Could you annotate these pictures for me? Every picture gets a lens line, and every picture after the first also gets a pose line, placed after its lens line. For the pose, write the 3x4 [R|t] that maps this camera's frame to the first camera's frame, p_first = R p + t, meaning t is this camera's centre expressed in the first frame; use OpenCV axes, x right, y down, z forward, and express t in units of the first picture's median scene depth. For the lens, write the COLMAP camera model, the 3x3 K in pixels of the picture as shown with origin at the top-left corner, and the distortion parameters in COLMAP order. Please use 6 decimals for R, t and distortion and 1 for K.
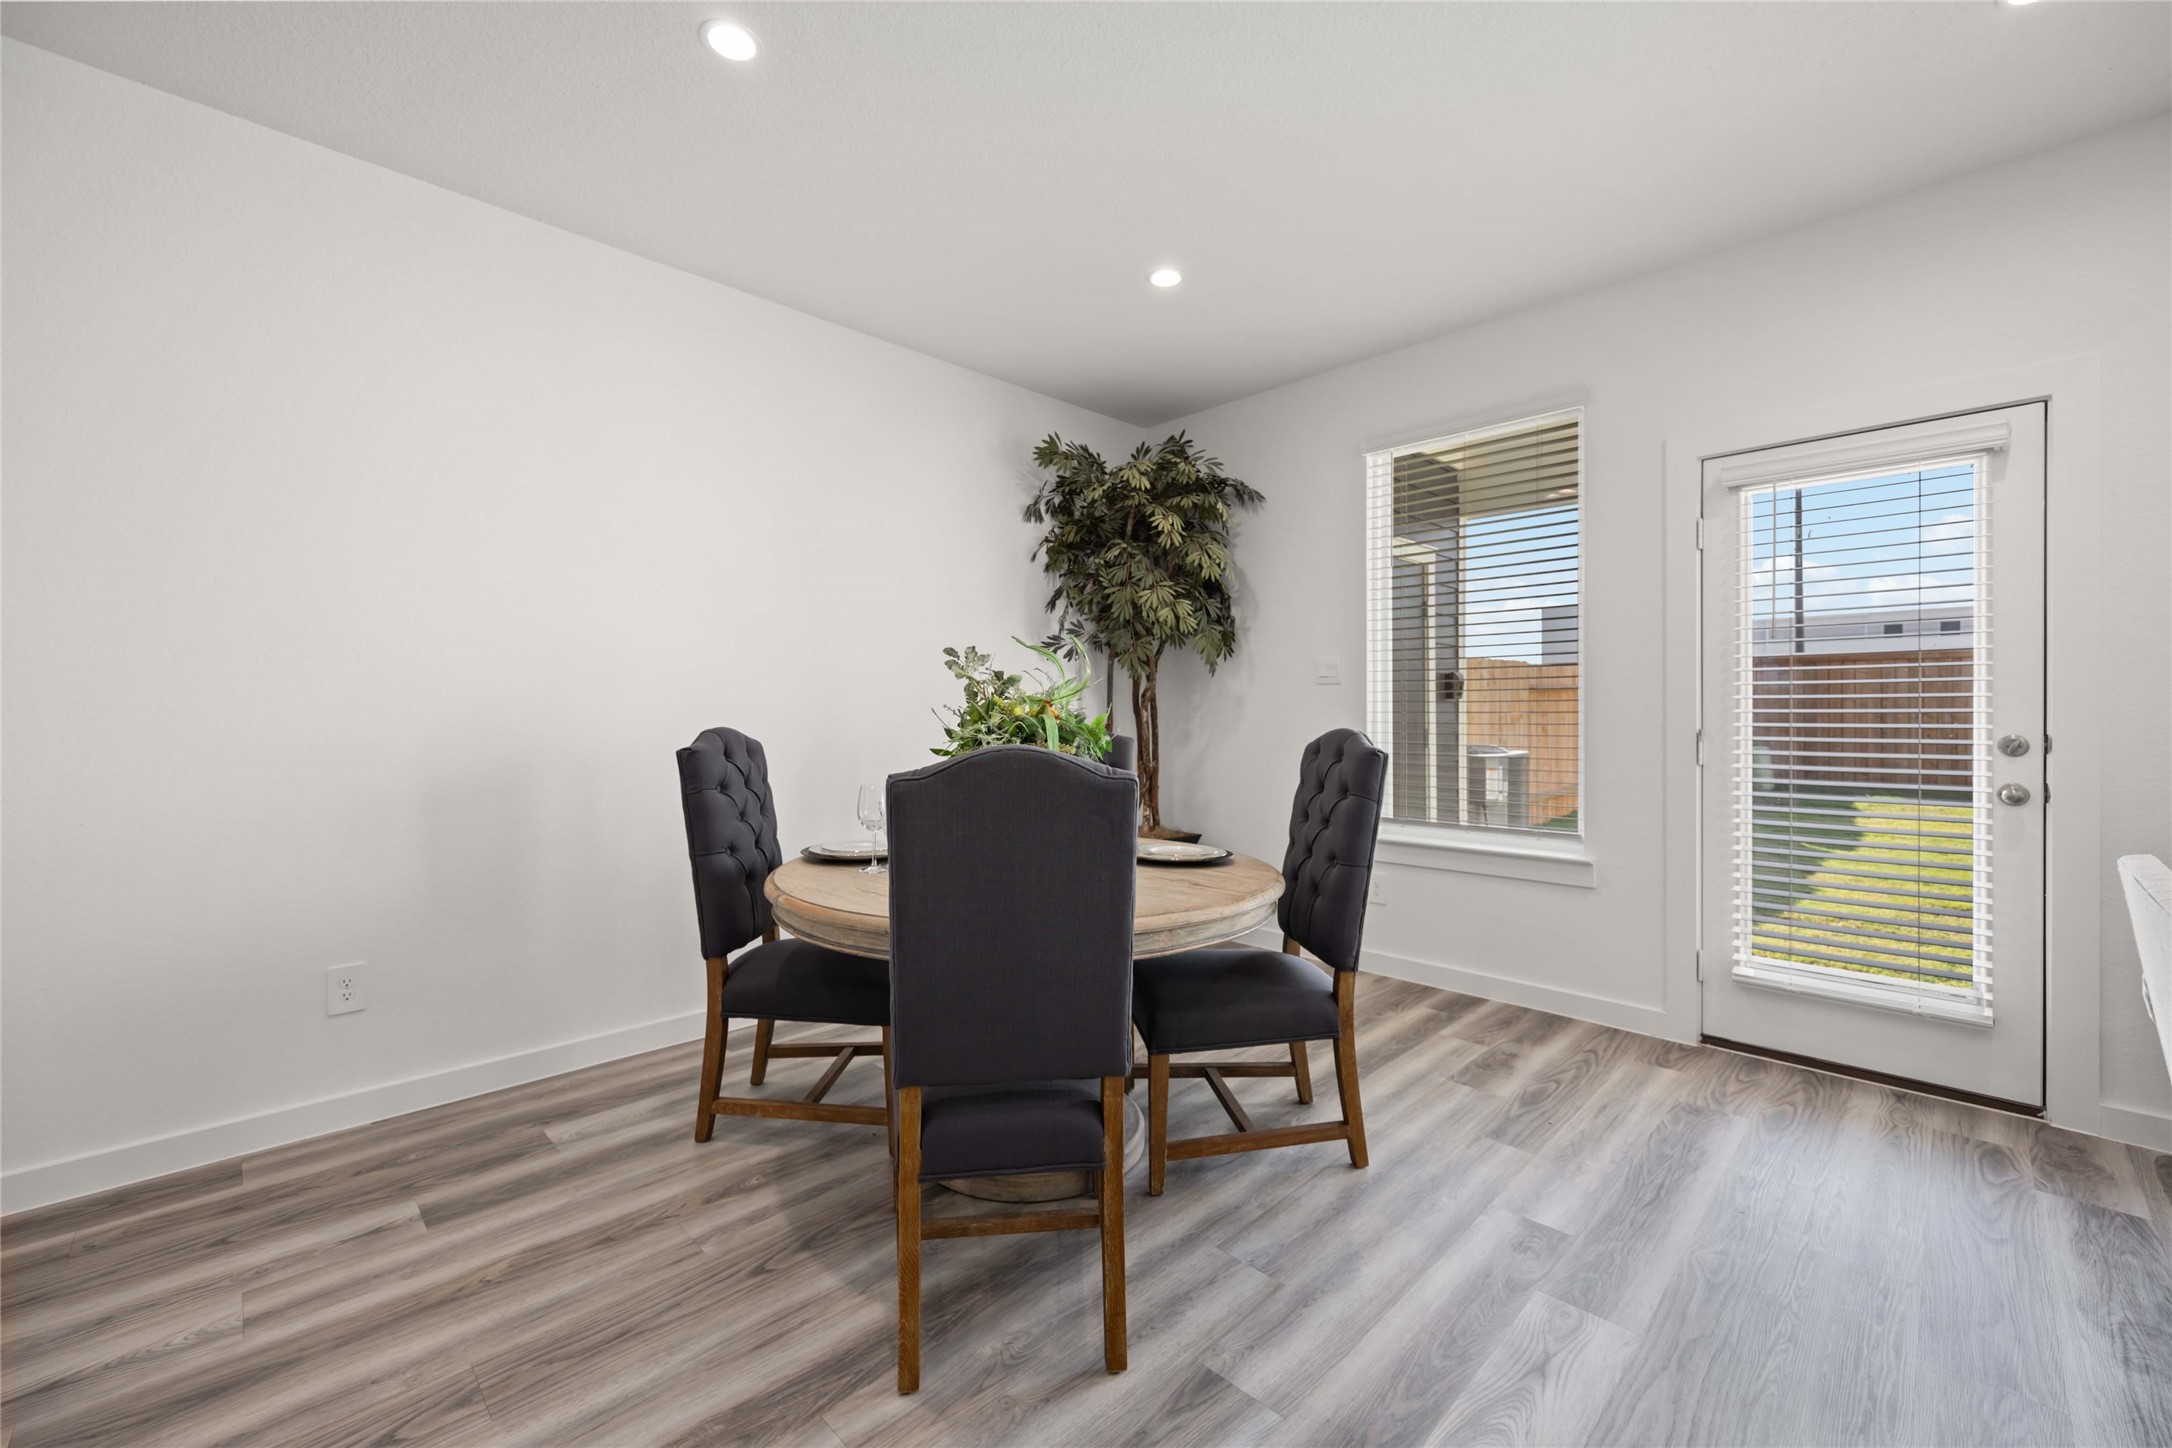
lens RADIAL K [[875.7, 0, 1090.3], [0, 875.7, 710.3], [0, 0, 1]] dist [0.002100, 0.000242]
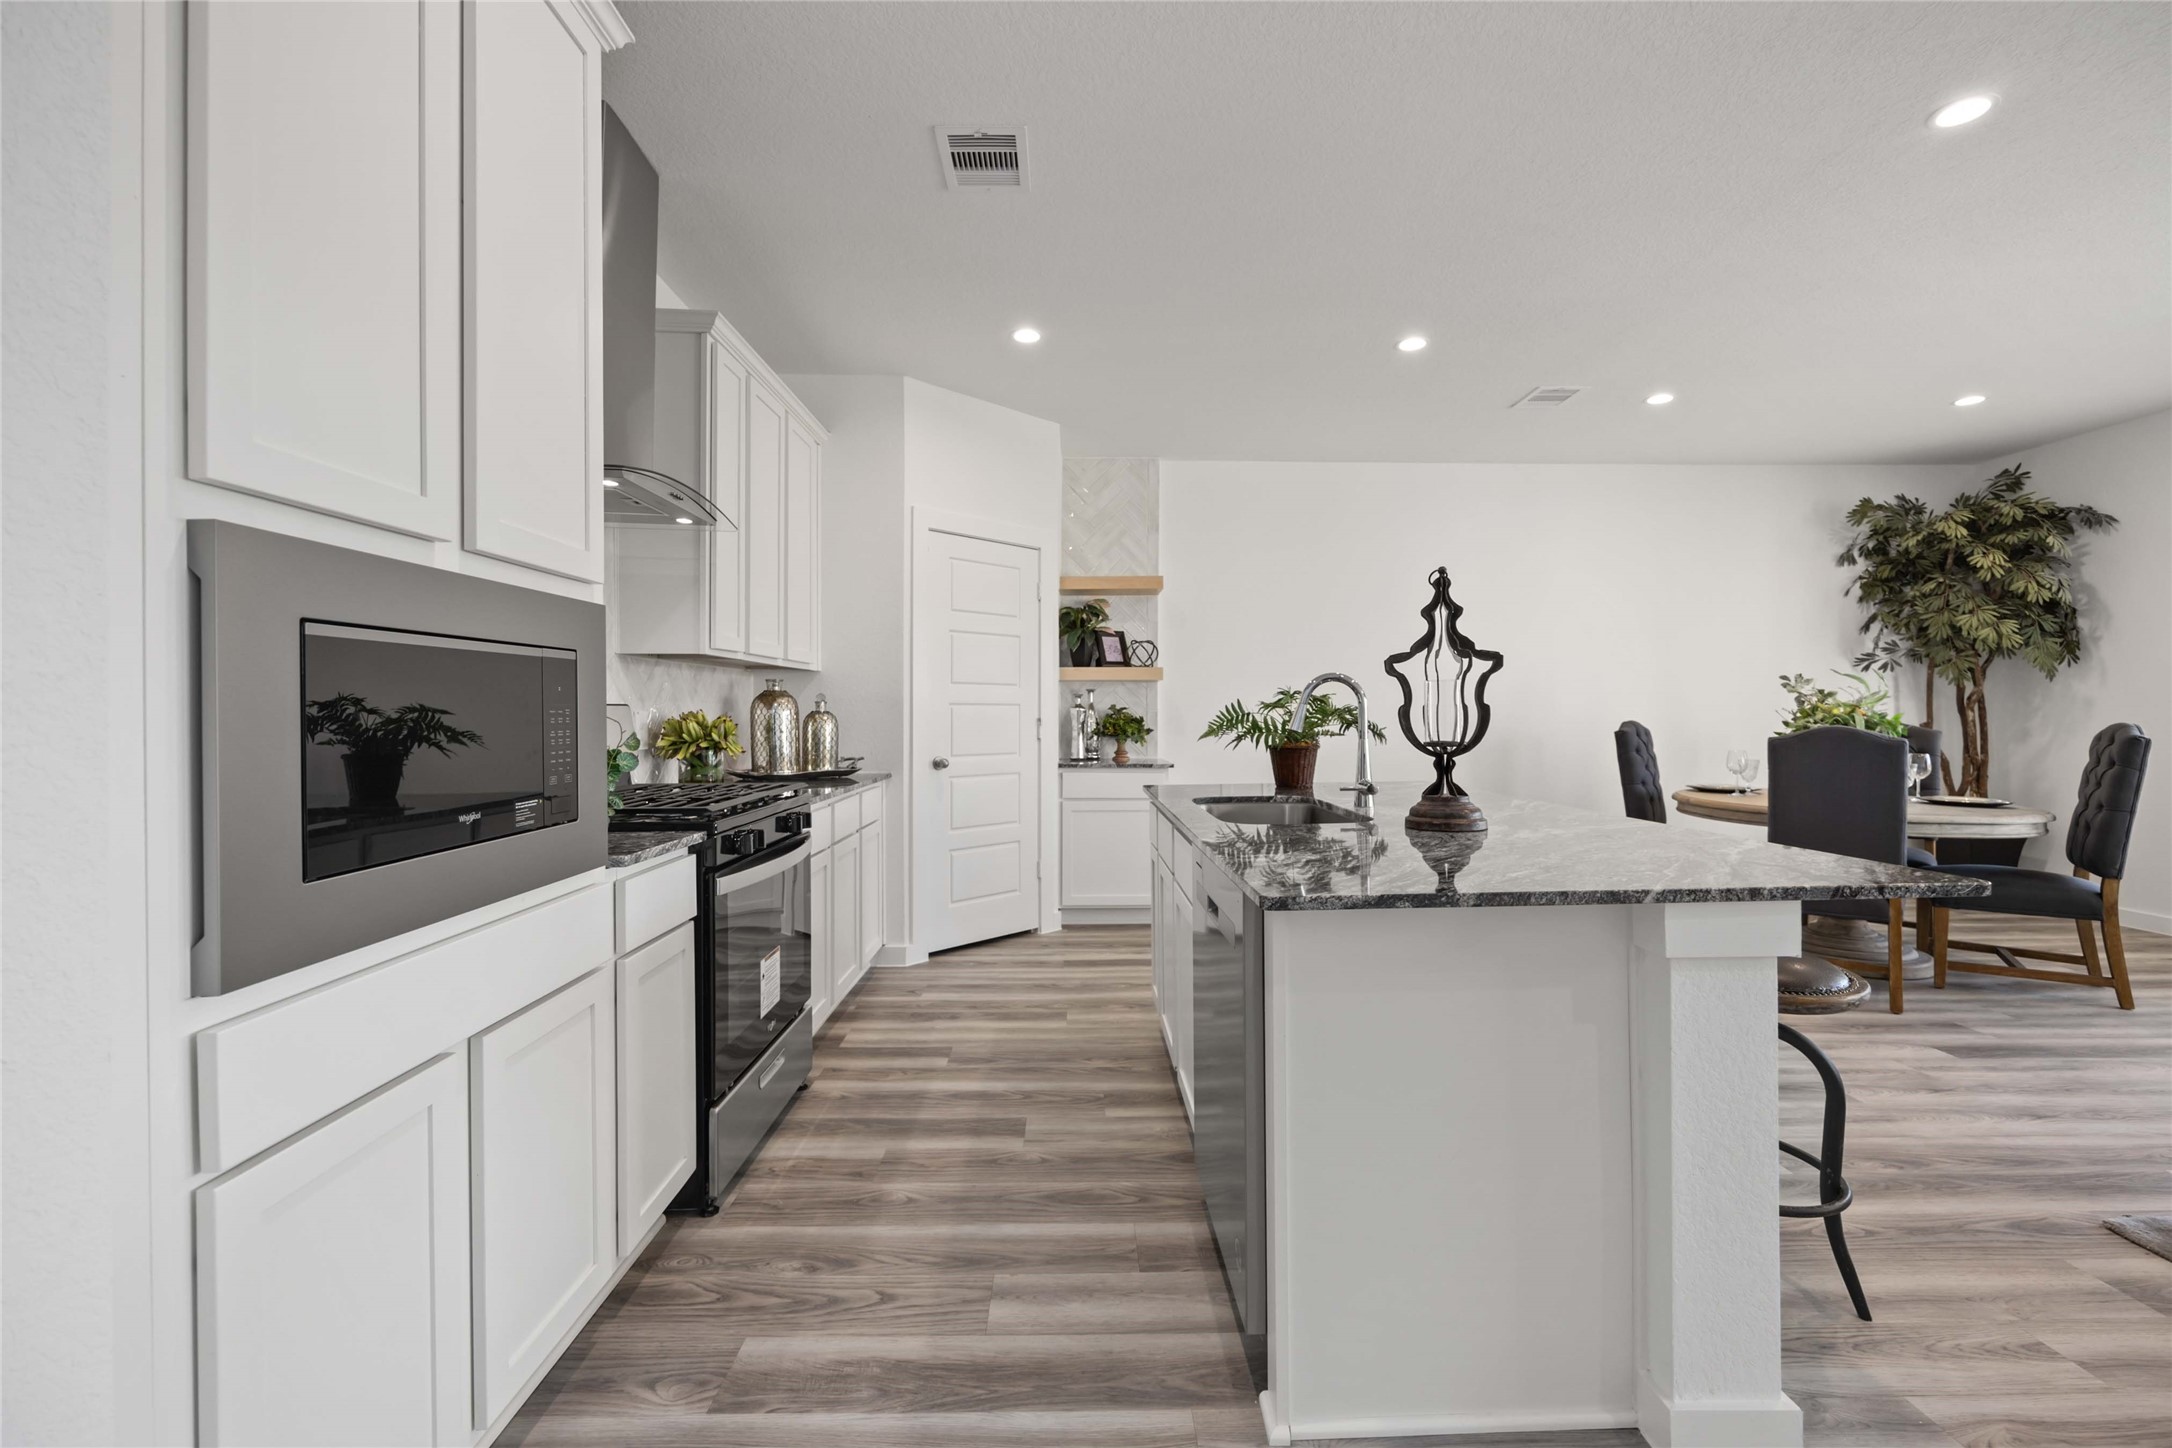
lens RADIAL K [[875.7, 0, 1109.0], [0, 875.7, 707.3], [0, 0, 1]] dist [0.002100, 0.000242]
pose [[0.720497, -0.004966, -0.693440, 0.050521], [0.001072, 0.999981, -0.006048, 0.001031], [0.693457, 0.003614, 0.720489, -0.731784]]
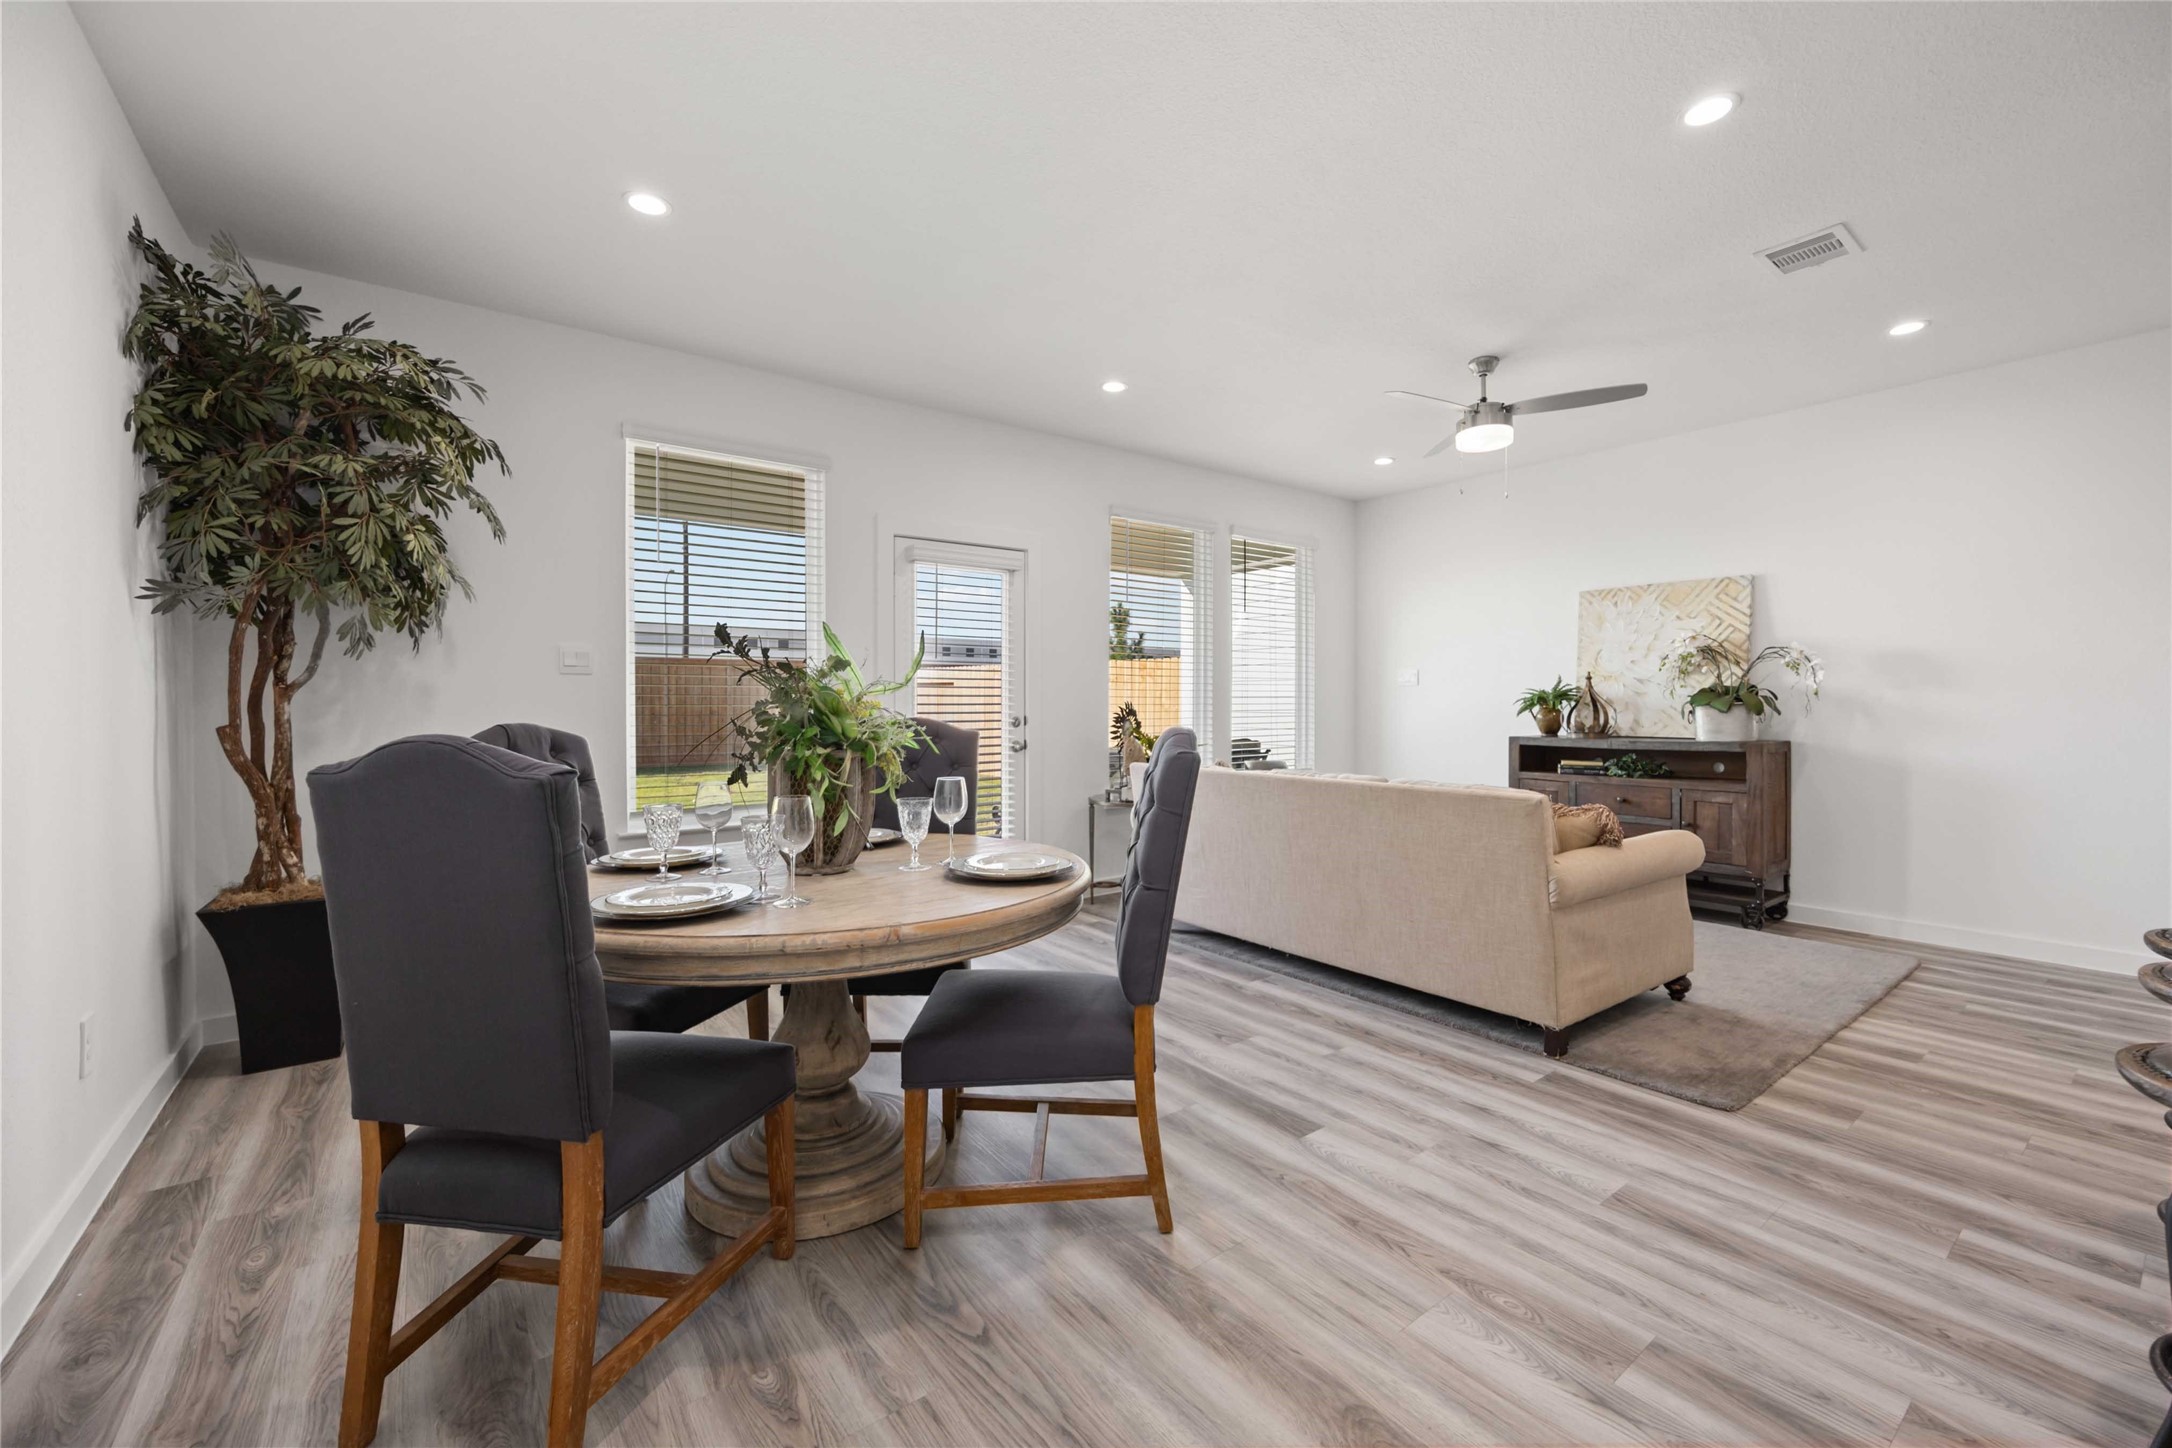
lens RADIAL K [[875.7, 0, 1093.6], [0, 875.7, 709.4], [0, 0, 1]] dist [0.002100, 0.000242]
pose [[0.136461, -0.009331, 0.990601, -0.558393], [-0.004841, 0.999937, 0.010086, -0.005113], [-0.990634, -0.006172, 0.136408, 0.346774]]
